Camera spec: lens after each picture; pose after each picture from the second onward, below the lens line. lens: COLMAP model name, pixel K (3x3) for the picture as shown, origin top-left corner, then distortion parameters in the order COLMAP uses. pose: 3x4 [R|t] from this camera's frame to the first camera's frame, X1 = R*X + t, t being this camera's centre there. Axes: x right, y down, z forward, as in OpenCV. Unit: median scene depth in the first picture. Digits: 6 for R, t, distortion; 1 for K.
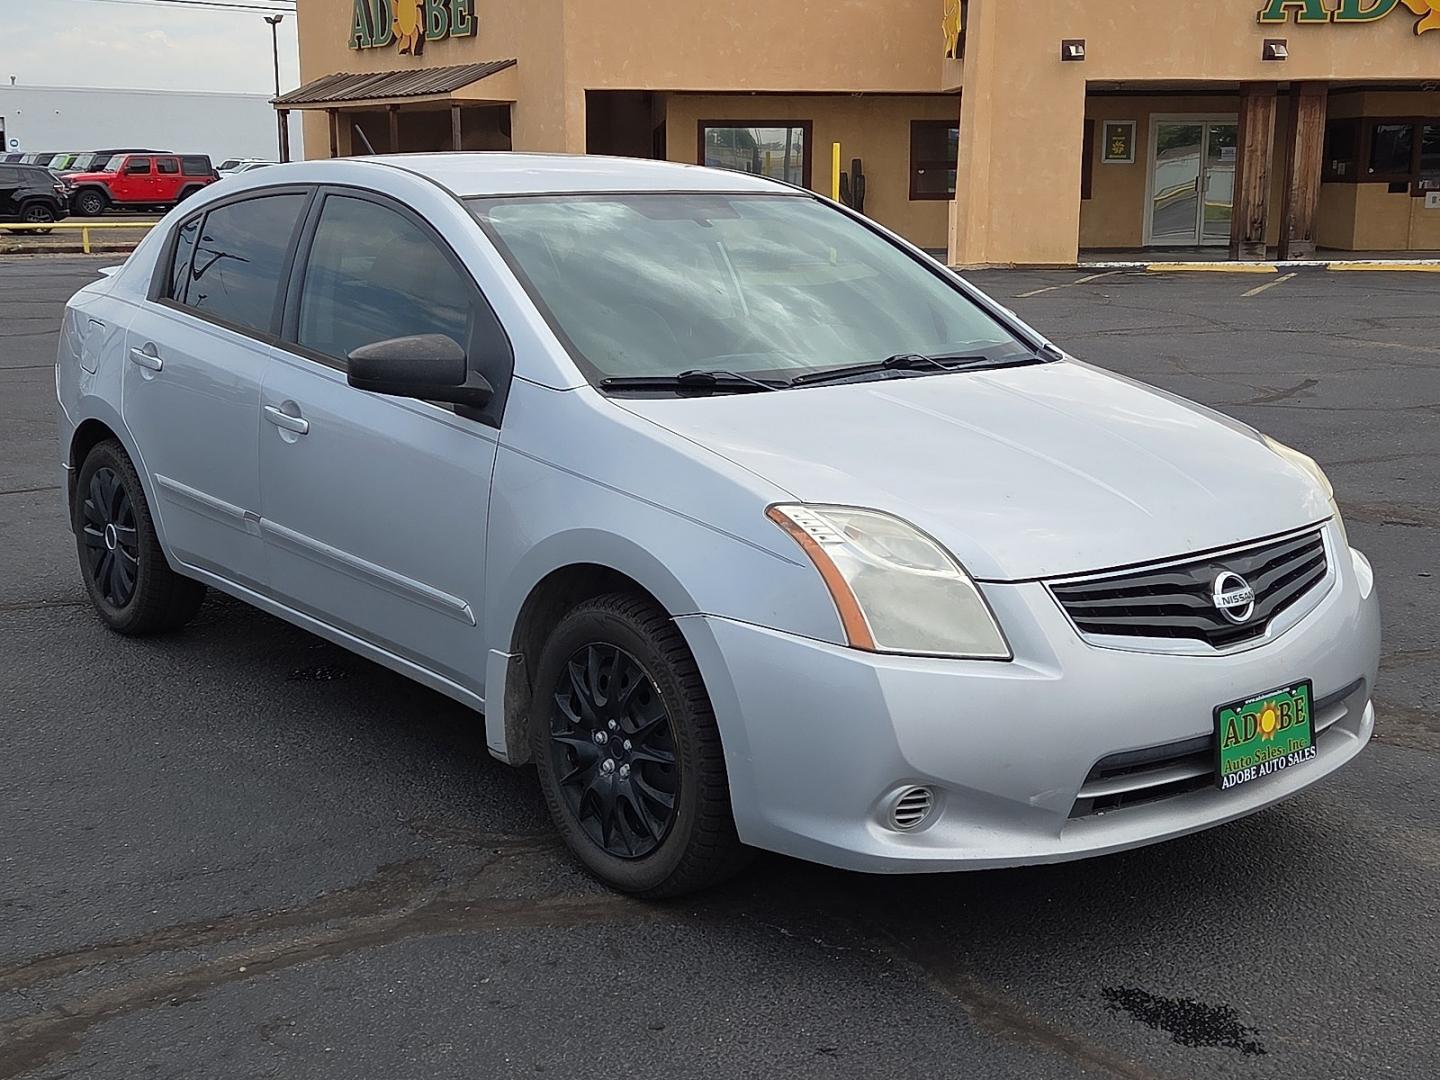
lens RADIAL K [[1727.0, 0, 686.2], [0, 1727.0, 518.7], [0, 0, 1]] dist [0.062501, 0.000000]
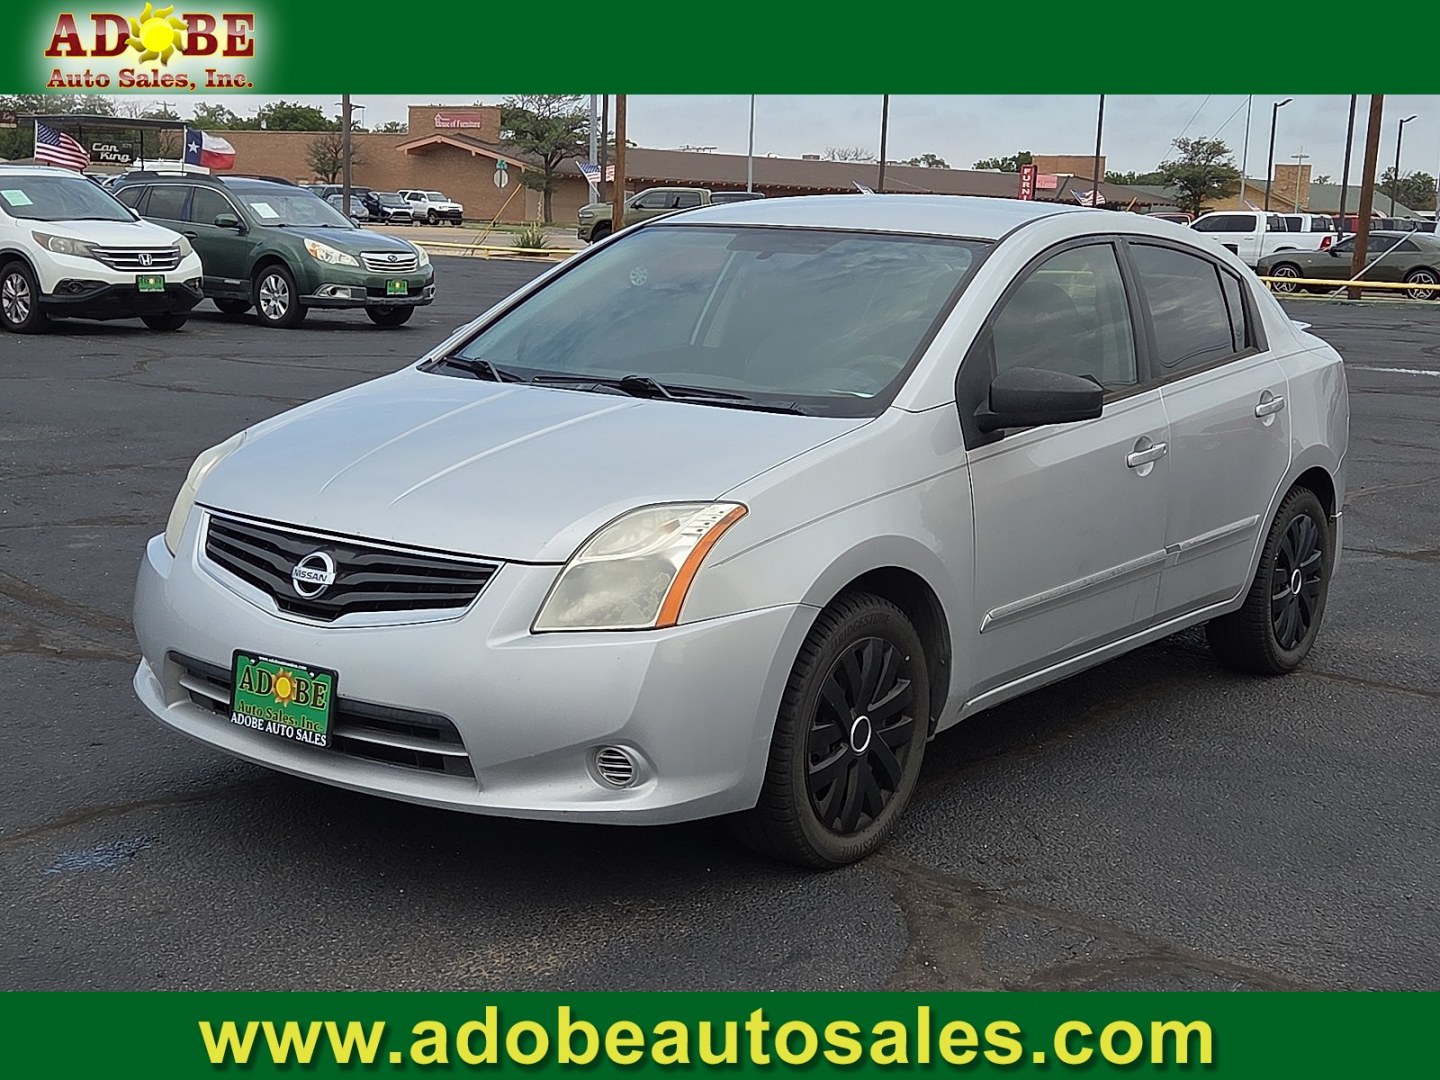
lens RADIAL K [[1958.0, 0, 716.6], [0, 1958.0, 542.6], [0, 0, 1]] dist [0.069135, 0.000000]
pose [[0.279092, 0.170498, -0.945007, 1.260278], [-0.223968, 0.968527, 0.108597, -0.134844], [0.933780, 0.181343, 0.308495, 0.690348]]
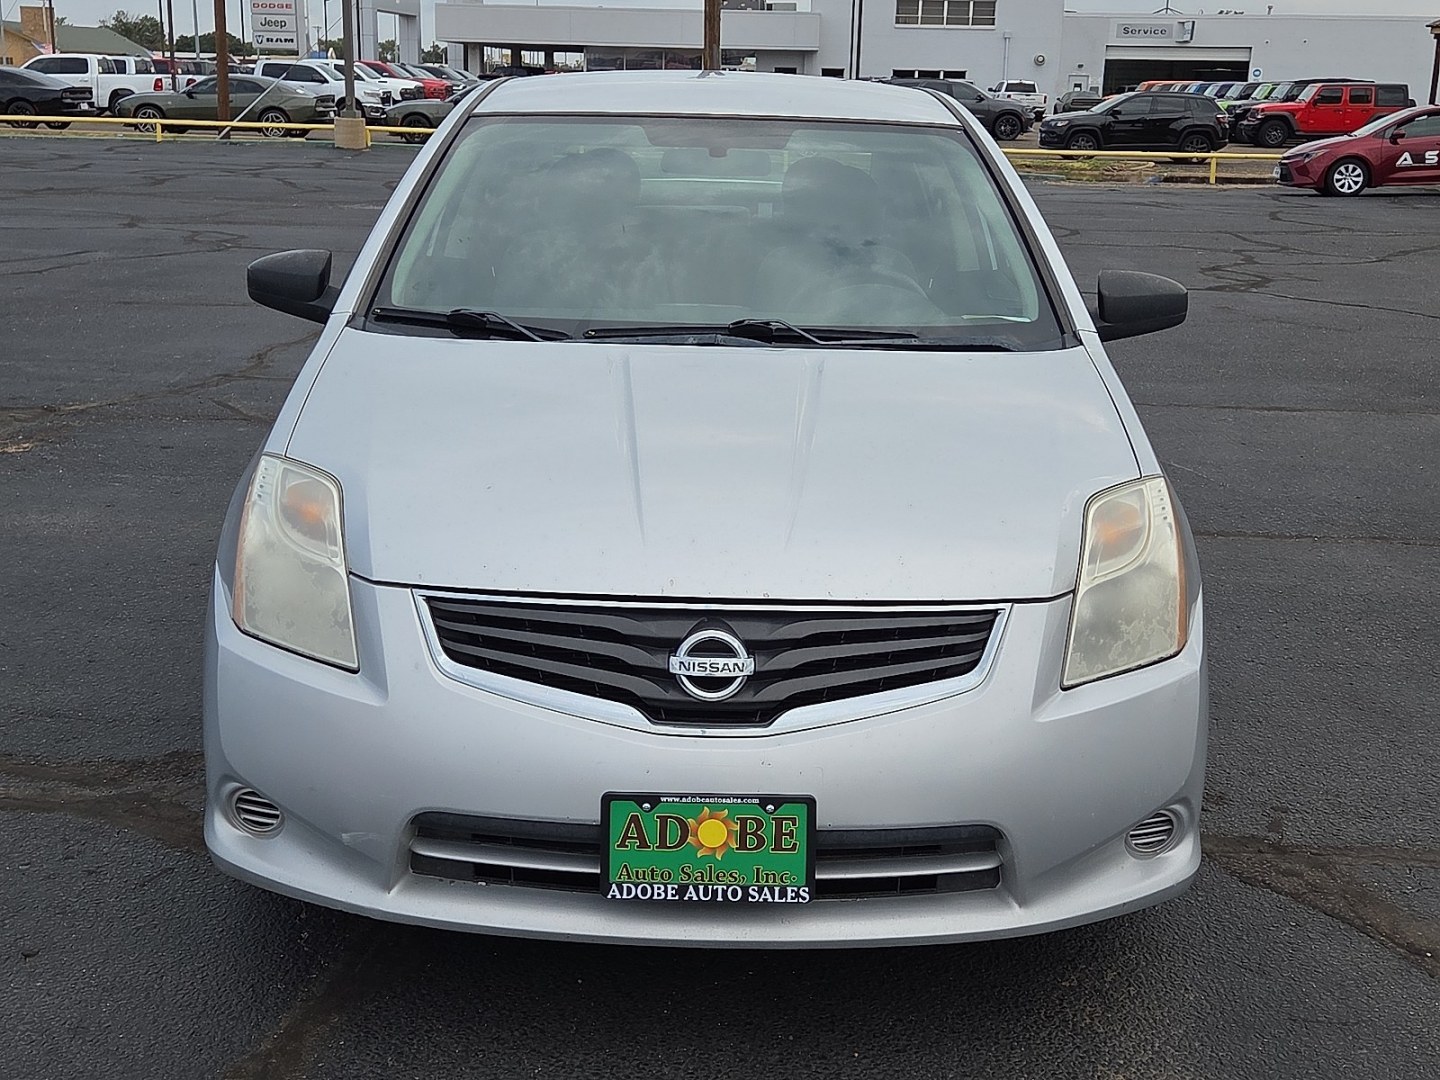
lens RADIAL K [[1727.0, 0, 716.6], [0, 1727.0, 545.4], [0, 0, 1]] dist [0.062501, 0.000000]
pose [[0.788427, 0.174241, -0.589934, 0.611996], [-0.143334, 0.984683, 0.099270, -0.066654], [0.598195, 0.006290, 0.801326, 0.318880]]
